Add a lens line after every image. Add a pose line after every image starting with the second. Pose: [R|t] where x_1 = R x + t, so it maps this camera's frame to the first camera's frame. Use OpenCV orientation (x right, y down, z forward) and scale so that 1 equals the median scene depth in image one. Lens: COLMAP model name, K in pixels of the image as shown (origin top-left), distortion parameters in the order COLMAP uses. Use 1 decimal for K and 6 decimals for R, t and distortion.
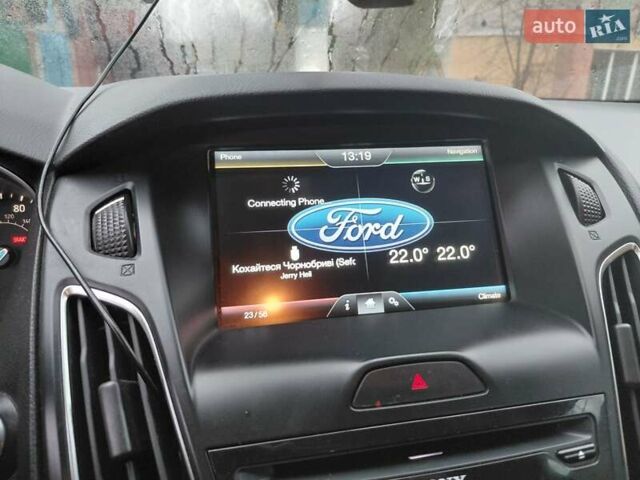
lens RADIAL K [[481.5, 0, 320.0], [0, 481.5, 240.0], [0, 0, 1]] dist [0.045287, -0.156235]
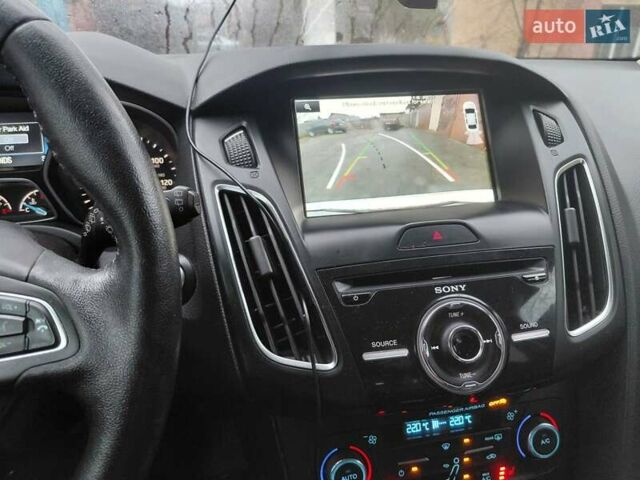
lens RADIAL K [[481.5, 0, 320.0], [0, 481.5, 240.0], [0, 0, 1]] dist [0.045287, -0.156235]
pose [[0.999838, -0.015409, -0.009271, -0.147286], [0.016026, 0.997373, 0.070648, 0.147409], [0.008158, -0.070785, 0.997458, -0.528045]]
